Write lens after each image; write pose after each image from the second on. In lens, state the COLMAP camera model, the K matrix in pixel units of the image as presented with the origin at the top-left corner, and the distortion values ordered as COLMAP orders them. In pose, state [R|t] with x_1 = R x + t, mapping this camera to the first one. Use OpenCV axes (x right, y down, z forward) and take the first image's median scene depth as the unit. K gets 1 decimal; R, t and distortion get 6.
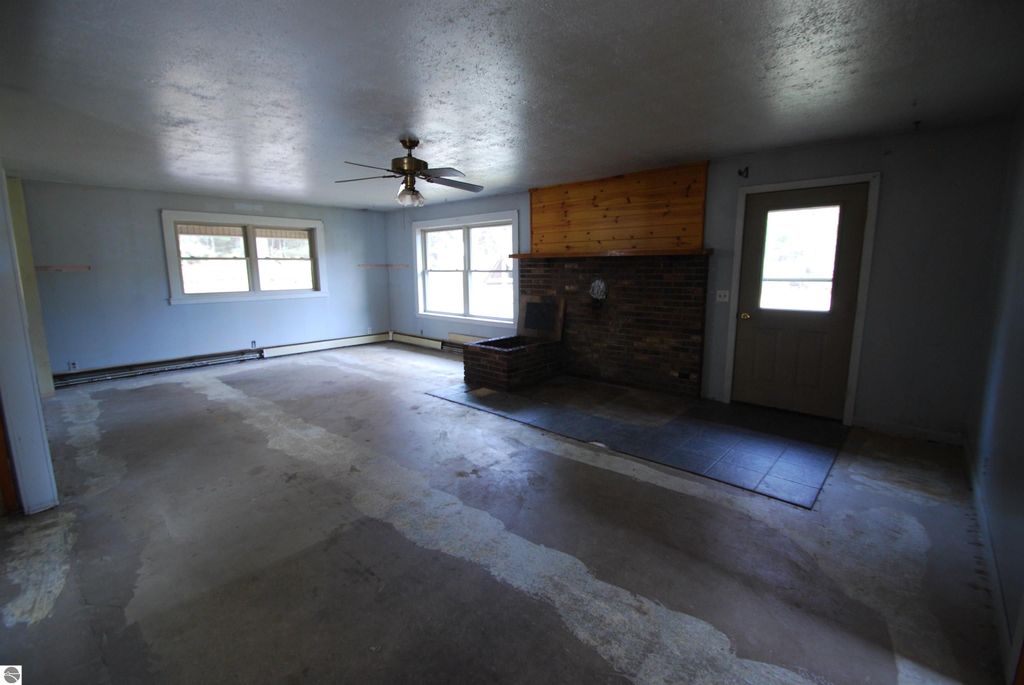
lens RADIAL K [[450.2, 0, 509.4], [0, 450.2, 338.5], [0, 0, 1]] dist [0.012200, -0.015862]
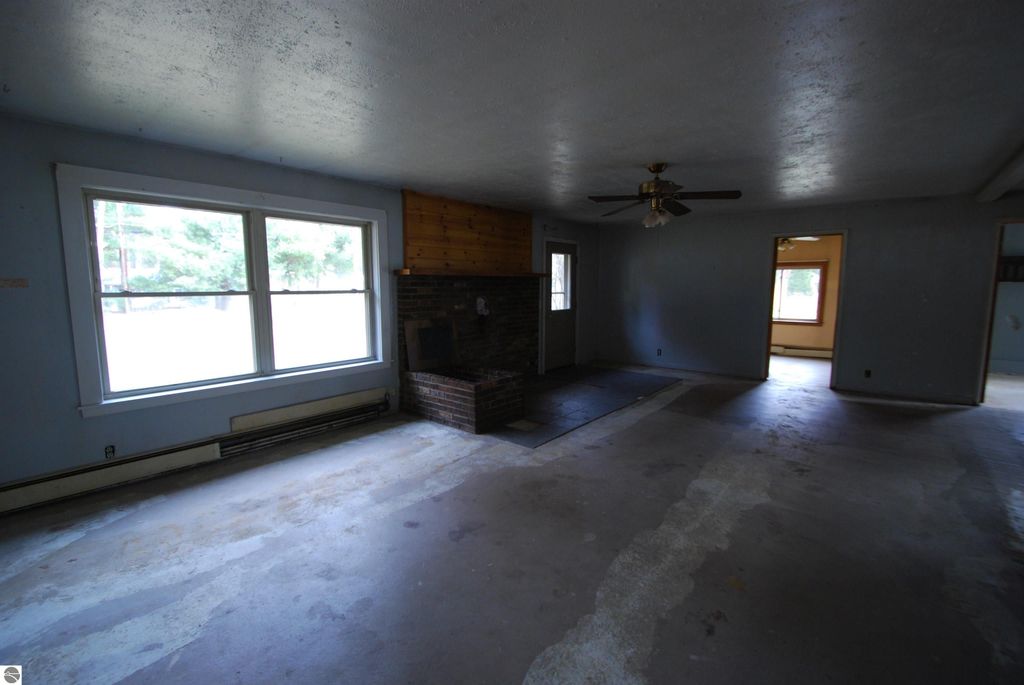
lens RADIAL K [[450.2, 0, 509.4], [0, 450.2, 338.5], [0, 0, 1]] dist [0.012200, -0.015862]
pose [[-0.046968, -0.117212, 0.991996, -0.885629], [0.155246, 0.980168, 0.123165, -0.156867], [-0.986759, 0.159789, -0.027839, 0.982739]]
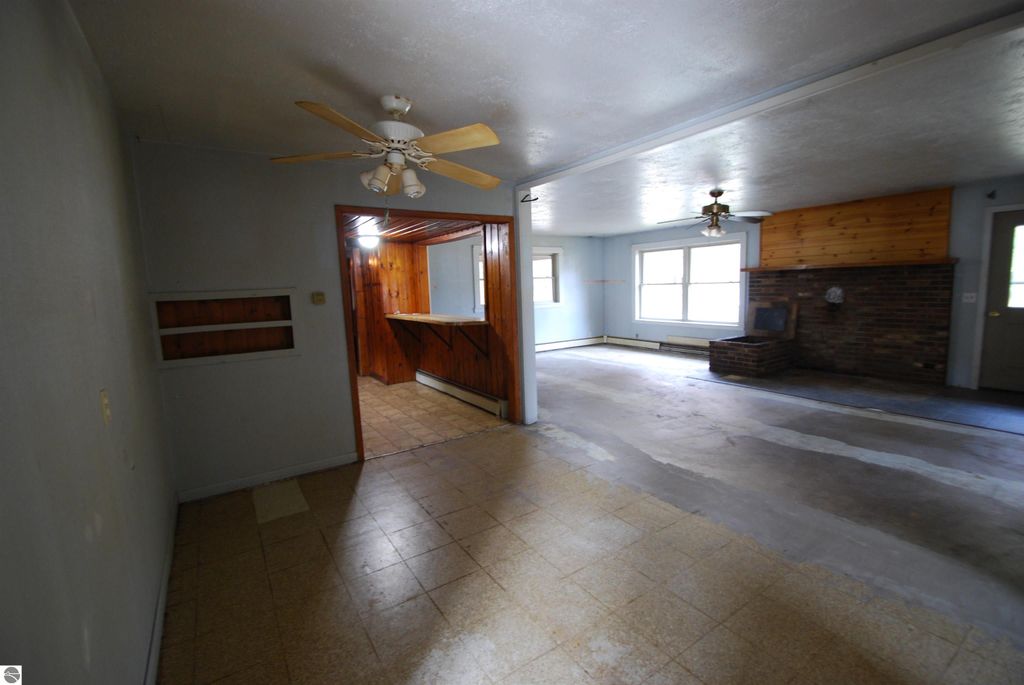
lens RADIAL K [[450.2, 0, 509.4], [0, 450.2, 338.5], [0, 0, 1]] dist [0.012200, -0.015862]
pose [[0.969098, 0.003973, -0.246643, -0.343570], [-0.012580, 0.999365, -0.033329, 0.056857], [0.246354, 0.035402, 0.968533, -0.364684]]
